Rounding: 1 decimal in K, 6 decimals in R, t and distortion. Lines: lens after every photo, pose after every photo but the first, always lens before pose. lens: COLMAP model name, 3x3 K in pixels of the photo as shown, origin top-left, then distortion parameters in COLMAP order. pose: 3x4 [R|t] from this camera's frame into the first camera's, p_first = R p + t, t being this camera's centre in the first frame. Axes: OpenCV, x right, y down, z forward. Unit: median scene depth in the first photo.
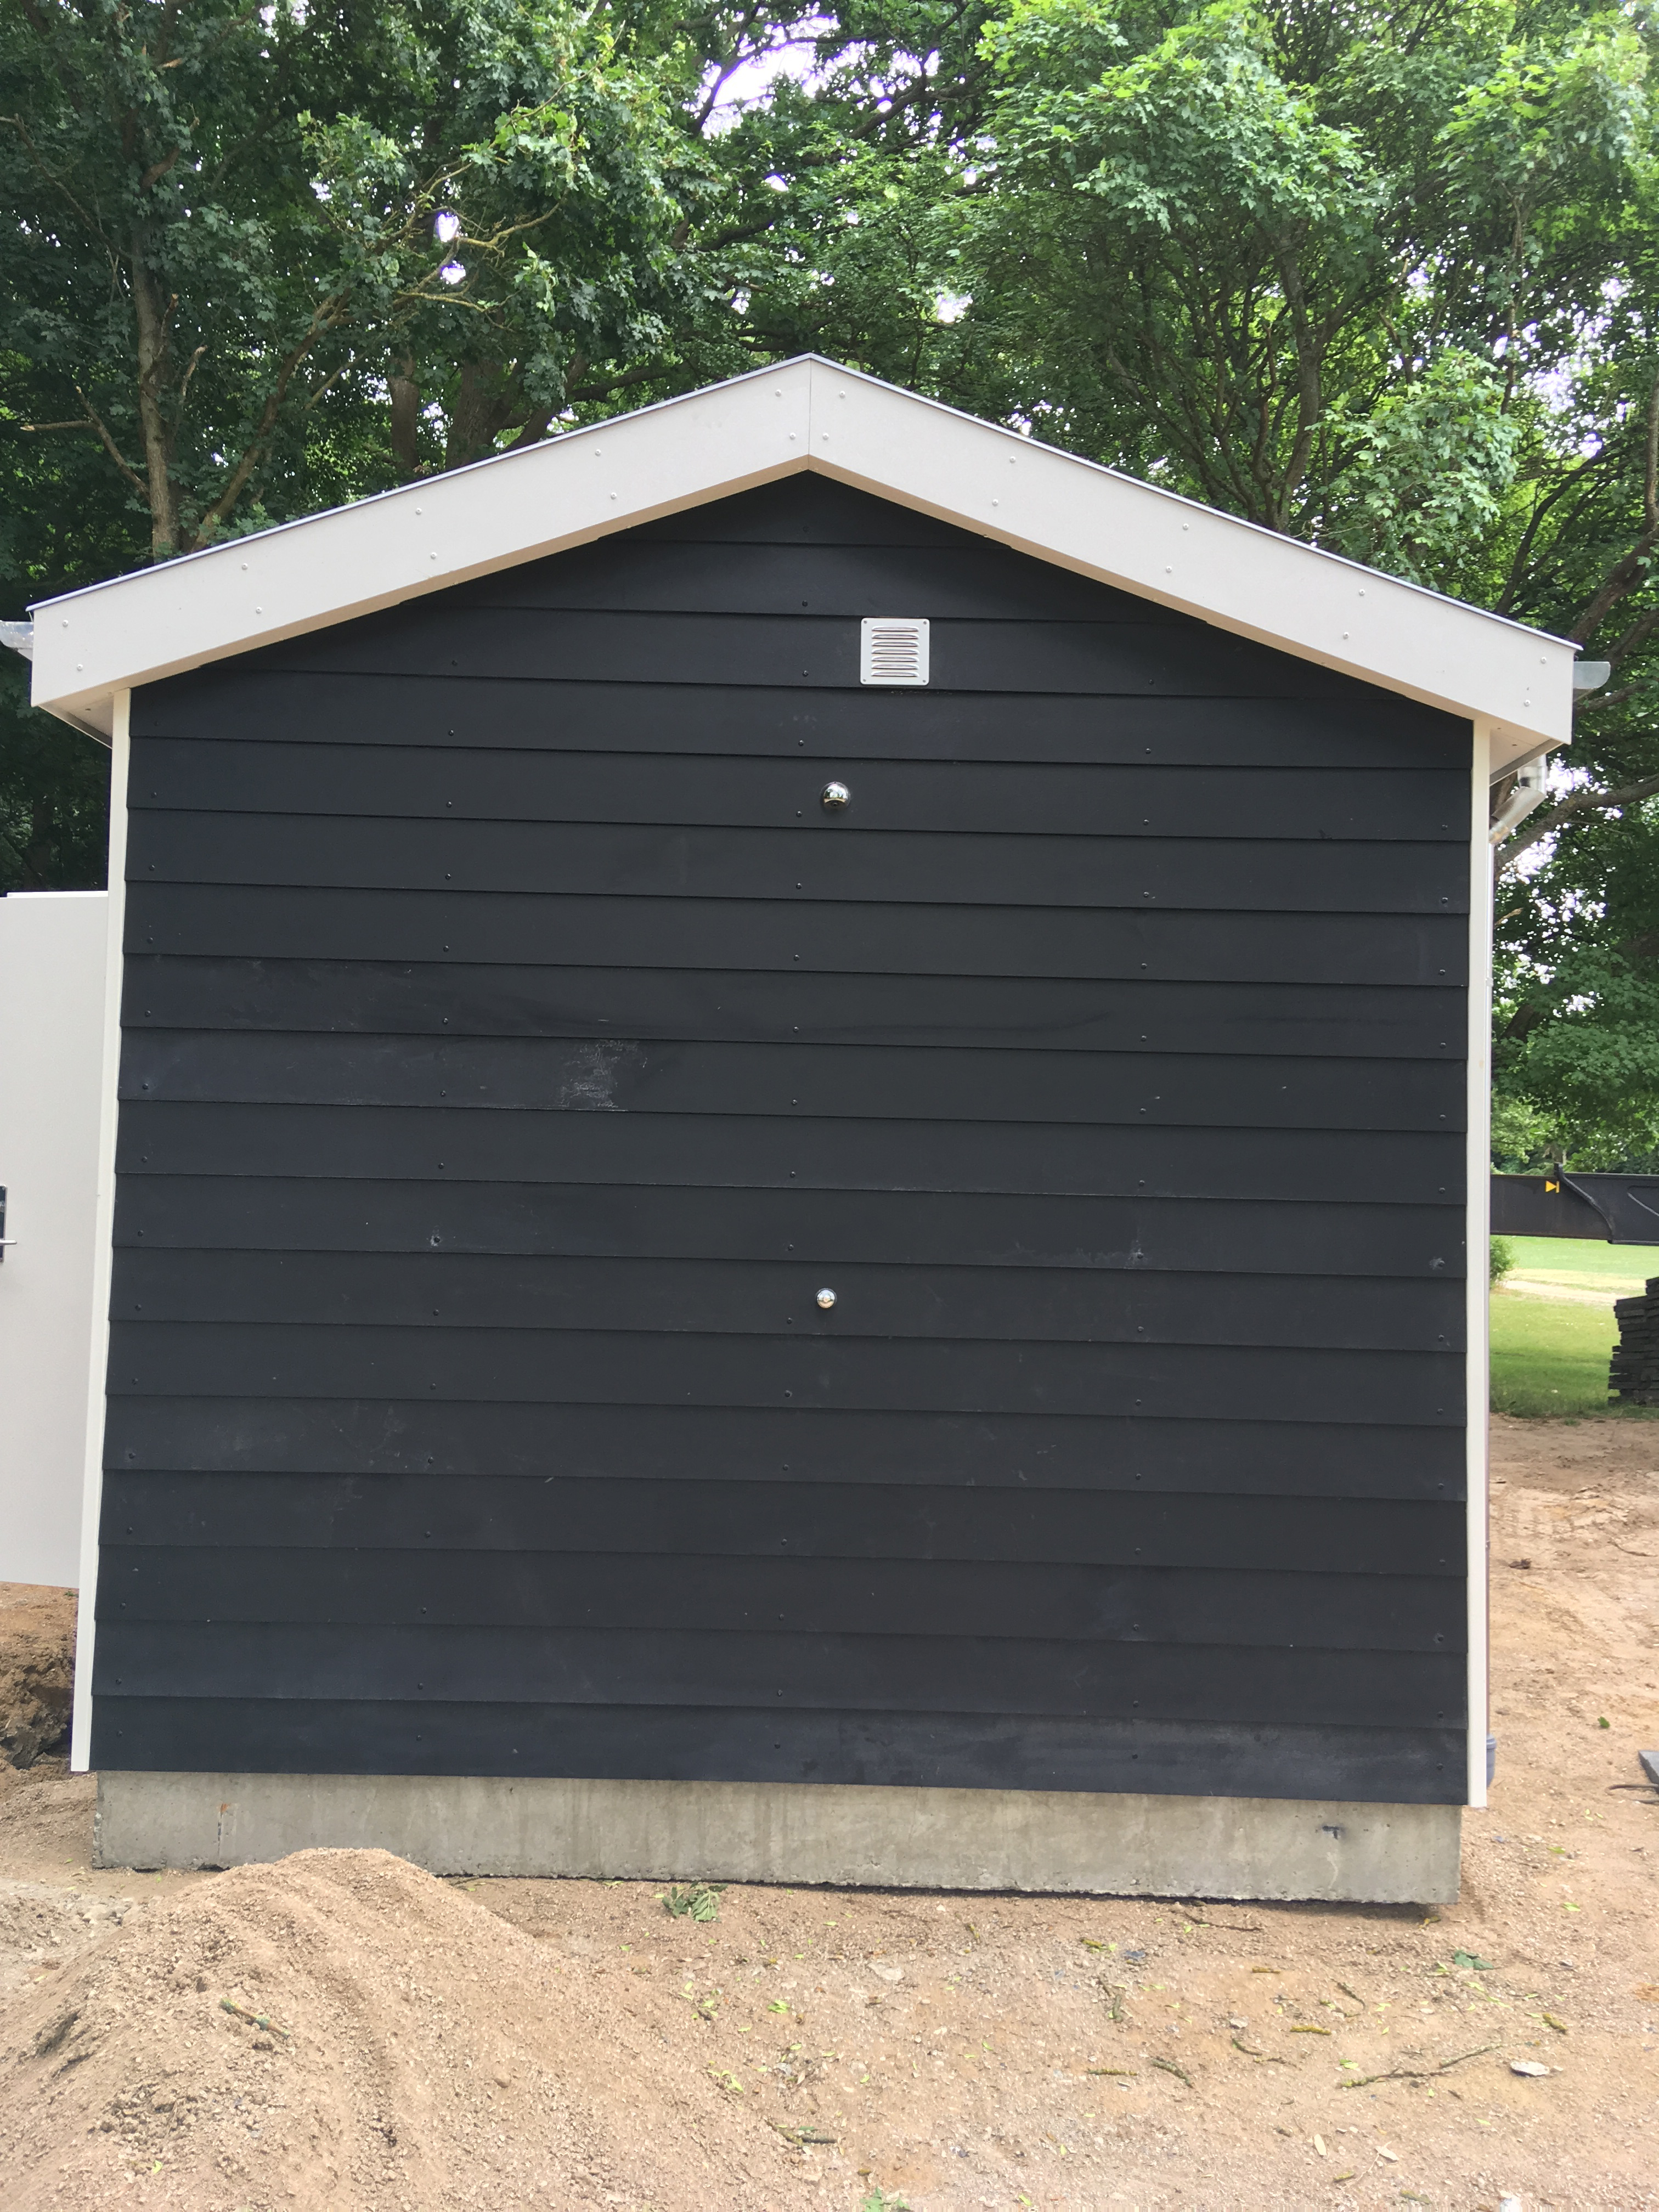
lens RADIAL K [[1850.3, 0, 846.4], [0, 1850.3, 1109.5], [0, 0, 1]] dist [0.132748, -0.210032]
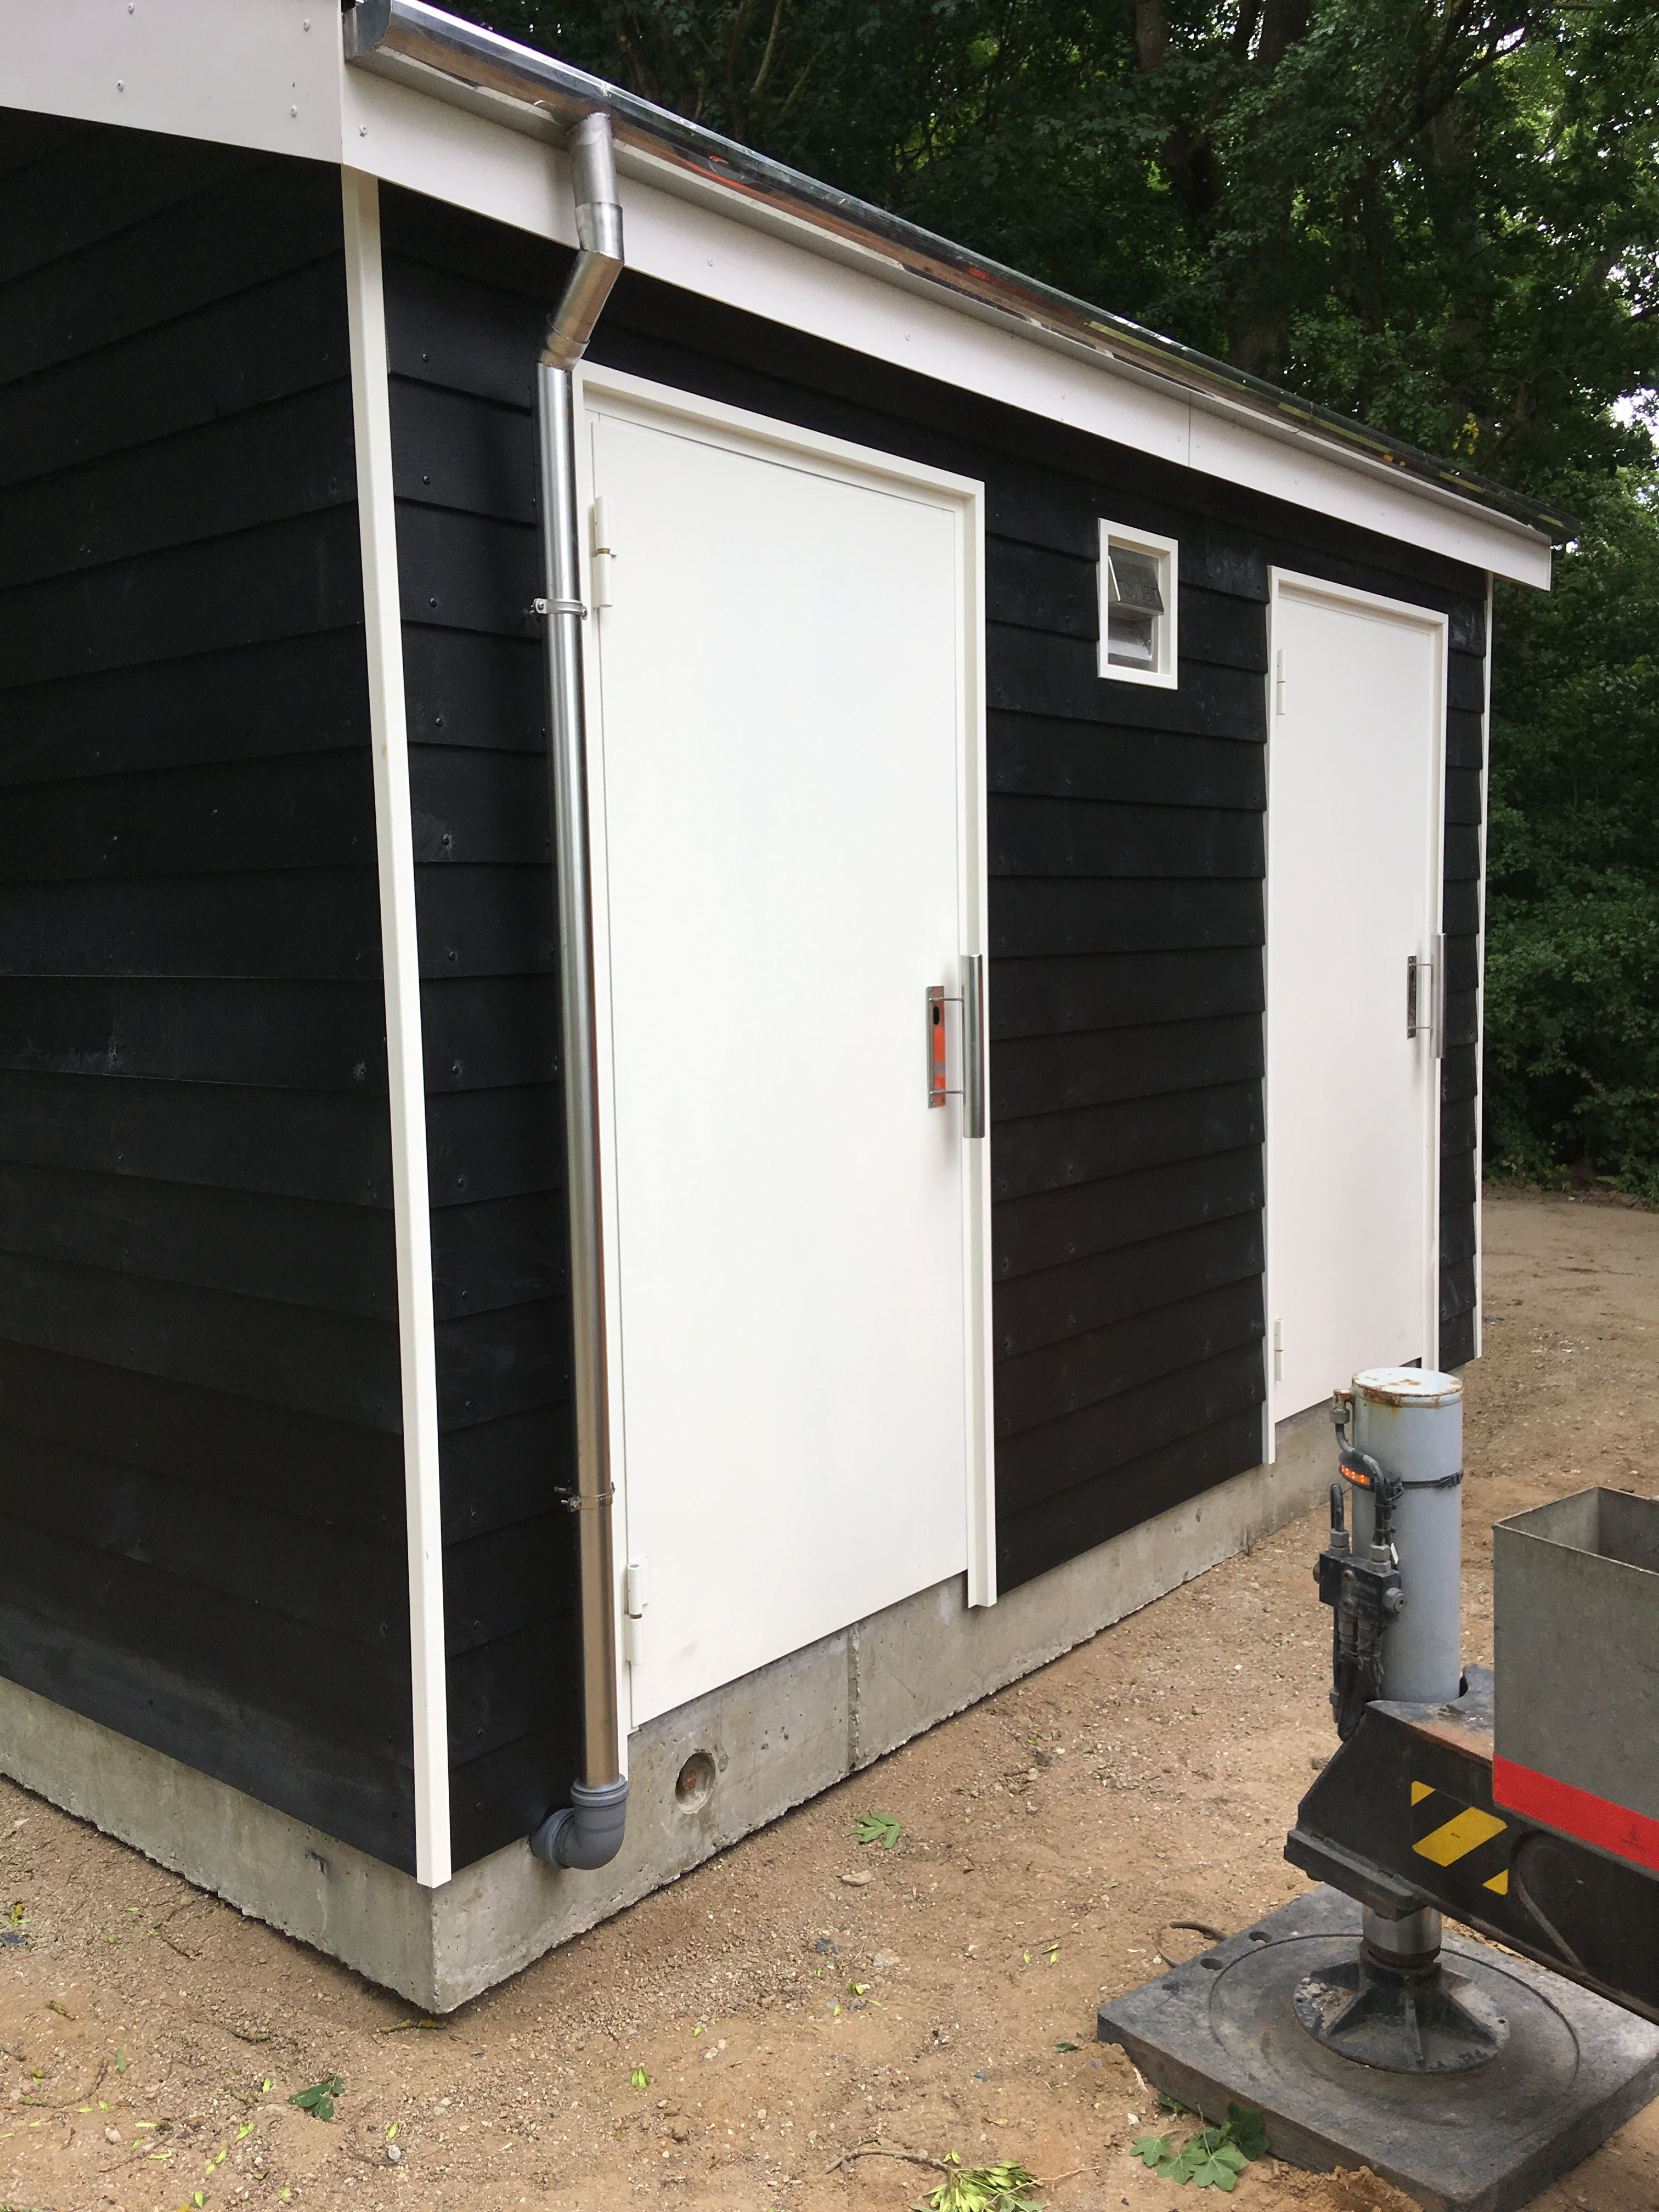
lens RADIAL K [[1850.3, 0, 846.4], [0, 1850.3, 1109.5], [0, 0, 1]] dist [0.132748, -0.210032]
pose [[0.763988, 0.020394, -0.644908, 0.862748], [0.064398, 0.992100, 0.107662, 0.038084], [0.642009, -0.123783, 0.756639, 0.625462]]
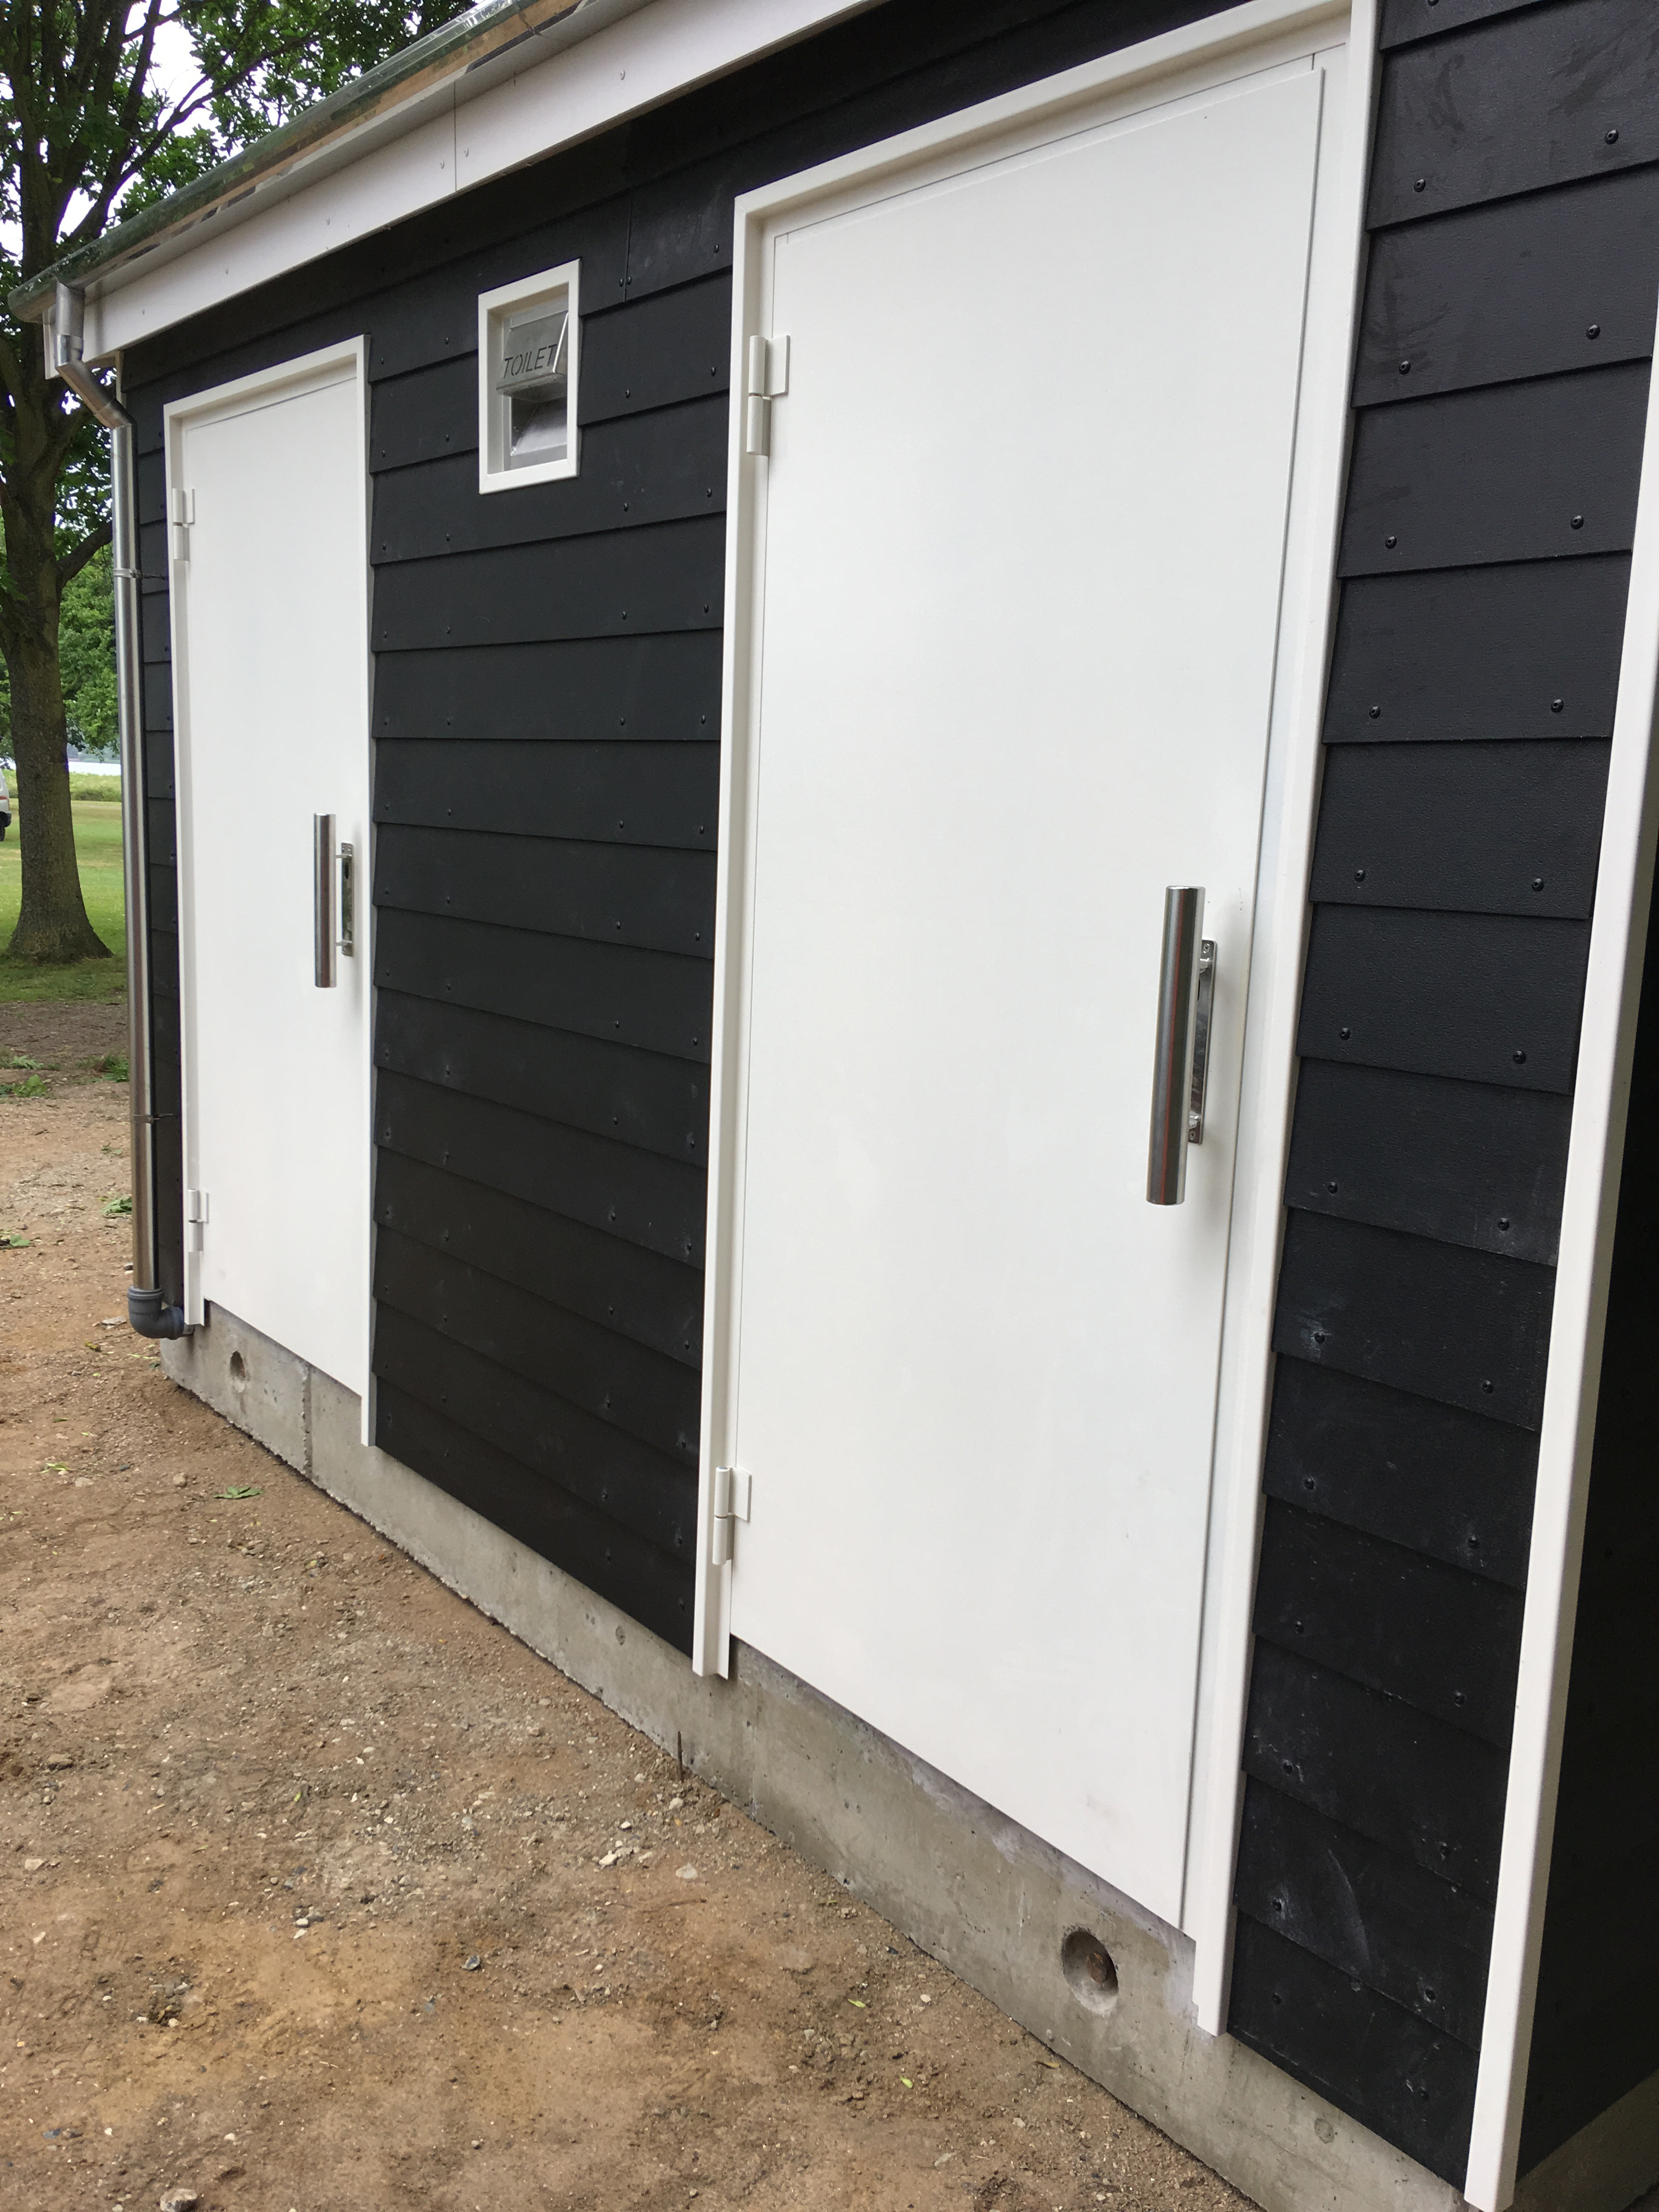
lens RADIAL K [[1850.3, 0, 846.4], [0, 1850.3, 1109.5], [0, 0, 1]] dist [0.132748, -0.210032]
pose [[-0.787721, 0.042945, -0.614533, 0.718916], [-0.041039, 0.991693, 0.121906, 0.085156], [0.614663, 0.121248, -0.779415, 2.208895]]
